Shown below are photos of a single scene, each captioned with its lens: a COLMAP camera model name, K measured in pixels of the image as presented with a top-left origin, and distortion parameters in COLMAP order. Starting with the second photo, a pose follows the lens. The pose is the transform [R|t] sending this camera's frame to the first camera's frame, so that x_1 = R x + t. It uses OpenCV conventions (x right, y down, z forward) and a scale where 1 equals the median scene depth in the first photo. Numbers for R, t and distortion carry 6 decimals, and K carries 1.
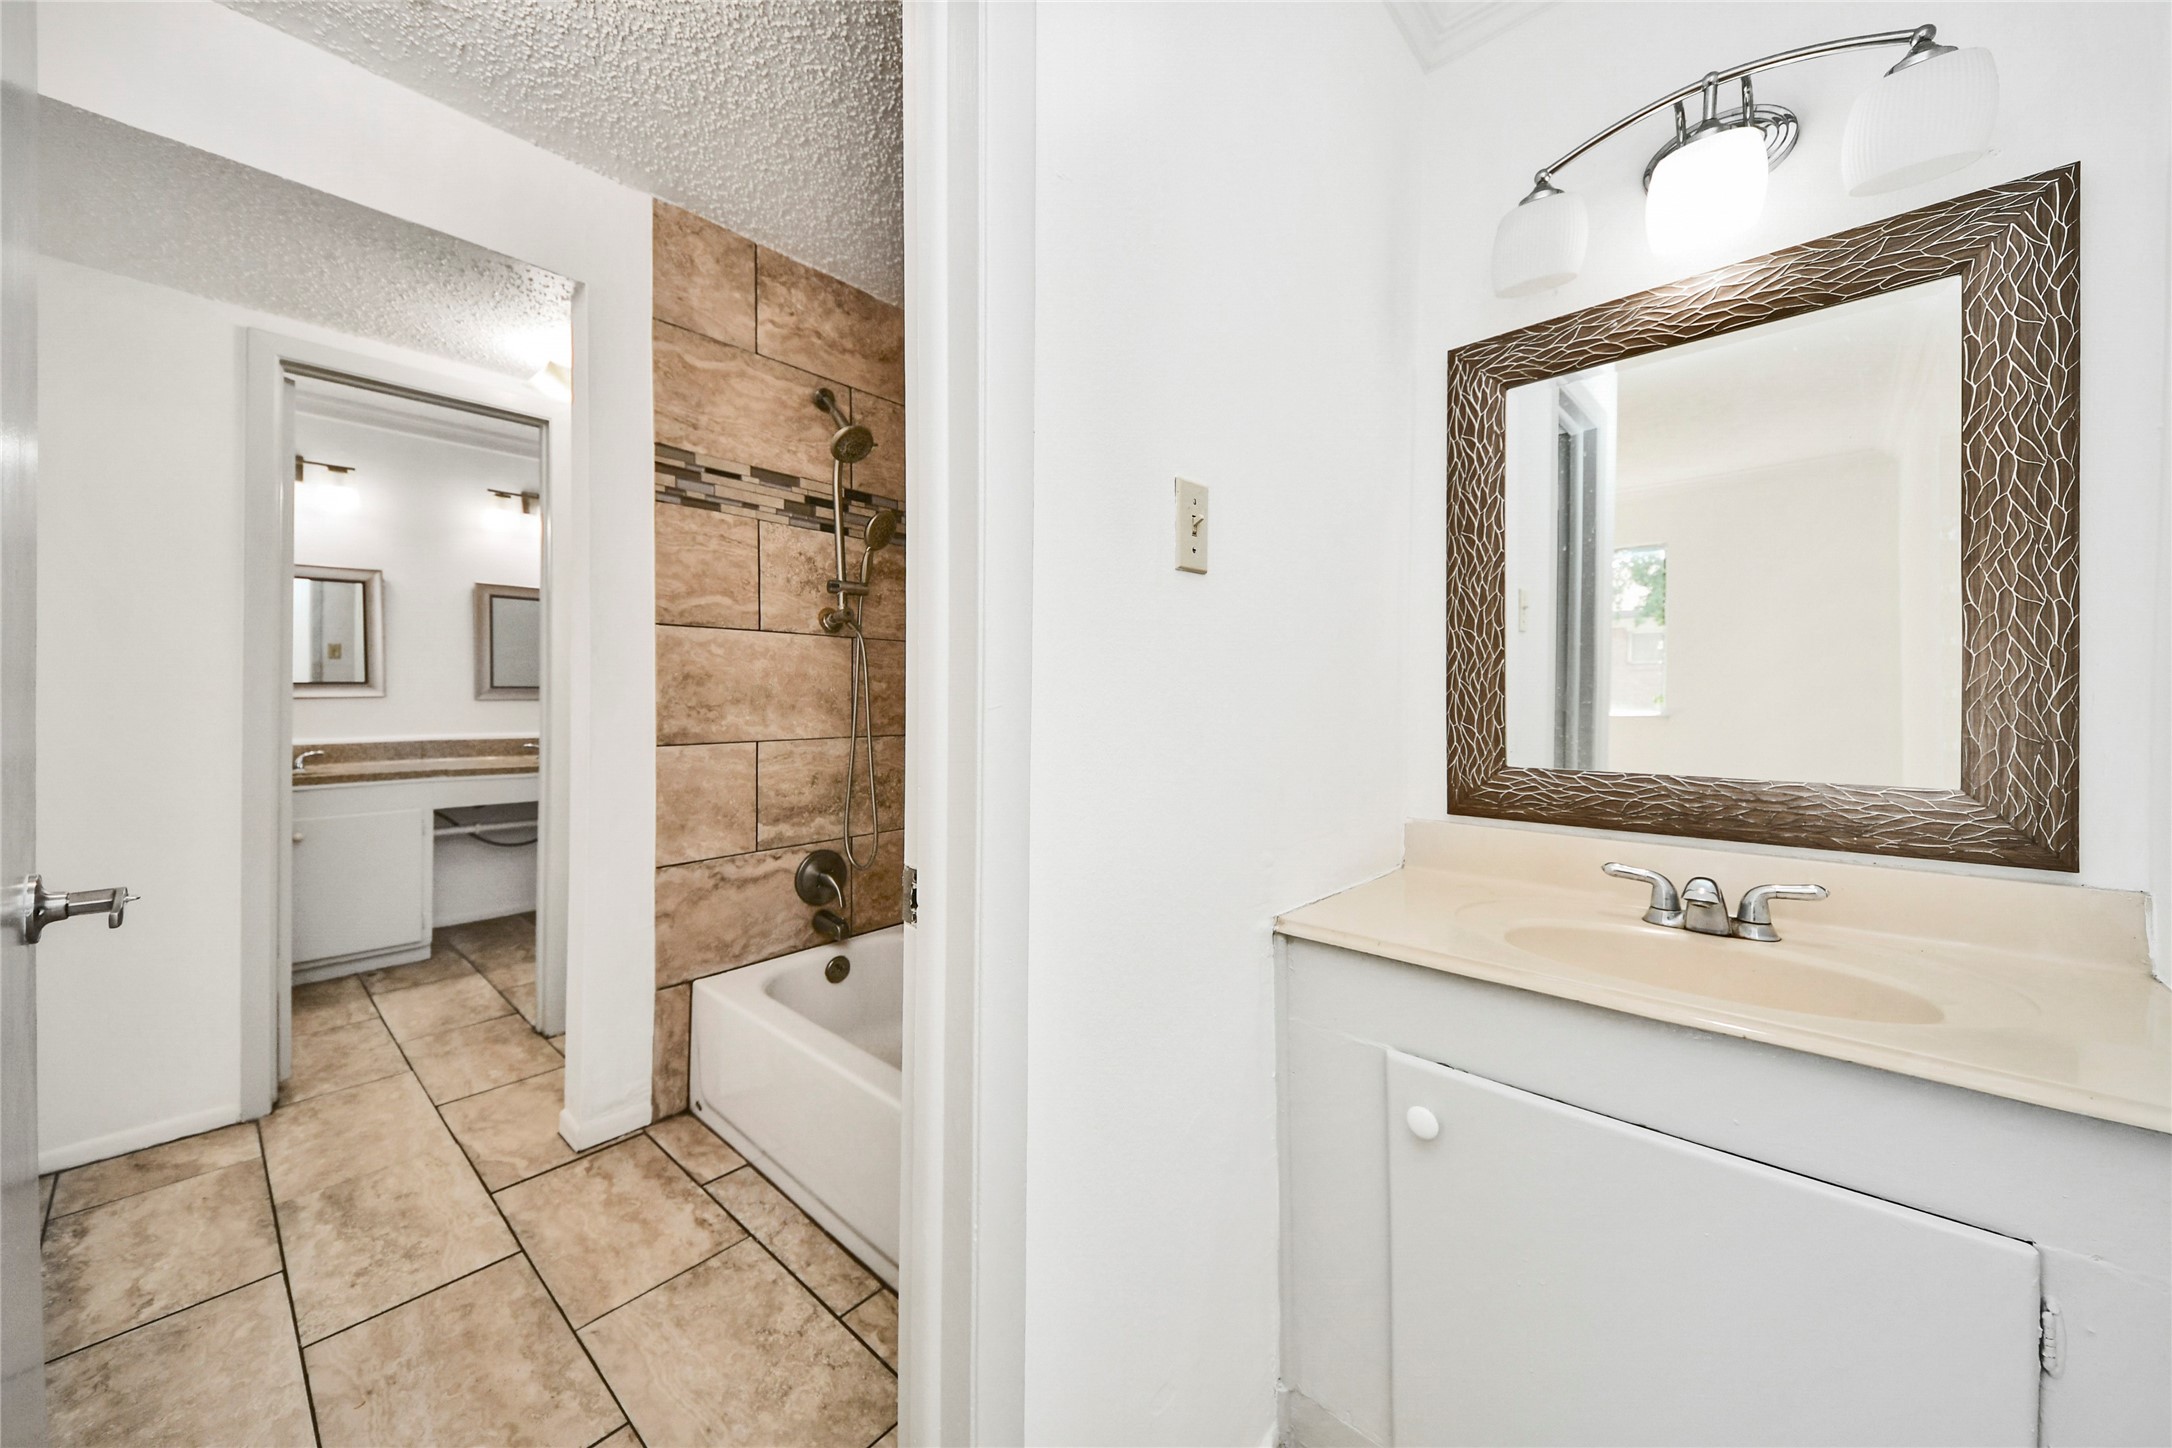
lens RADIAL K [[753.3, 0, 1066.1], [0, 753.3, 700.9], [0, 0, 1]] dist [0.060613, -0.023056]
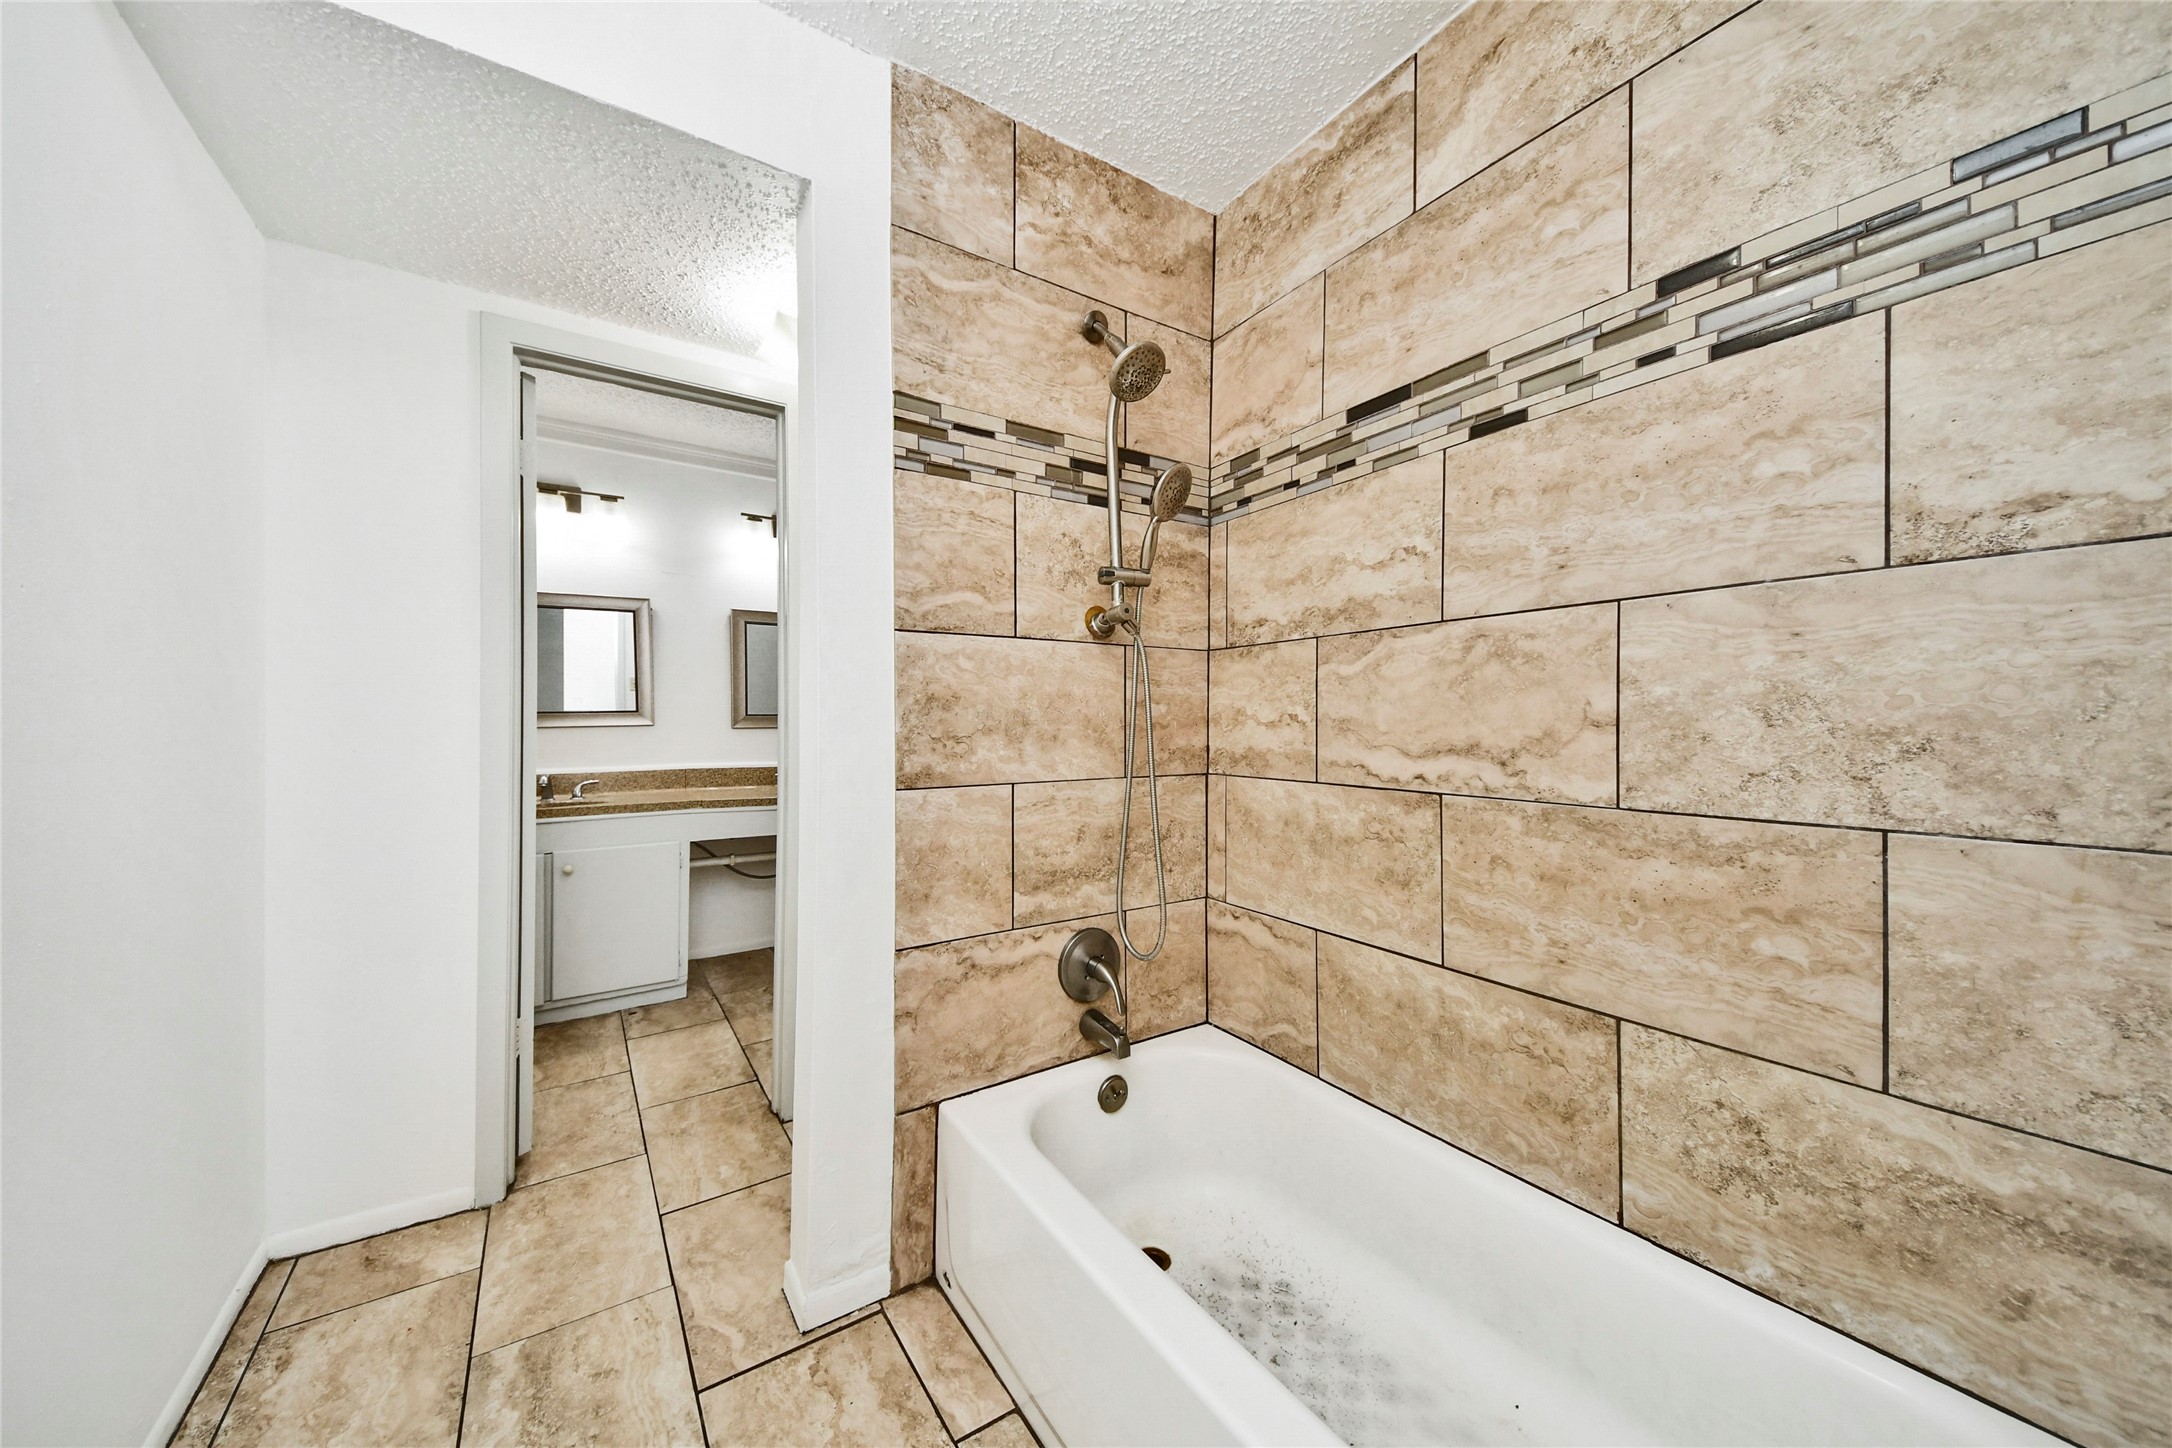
lens RADIAL K [[786.8, 0, 1078.9], [0, 786.8, 716.0], [0, 0, 1]] dist [0.075381, -0.032399]
pose [[0.965809, -0.007276, -0.259153, -0.136589], [0.003718, 0.999892, -0.014217, -0.002691], [0.259228, 0.012768, 0.965732, 0.253358]]
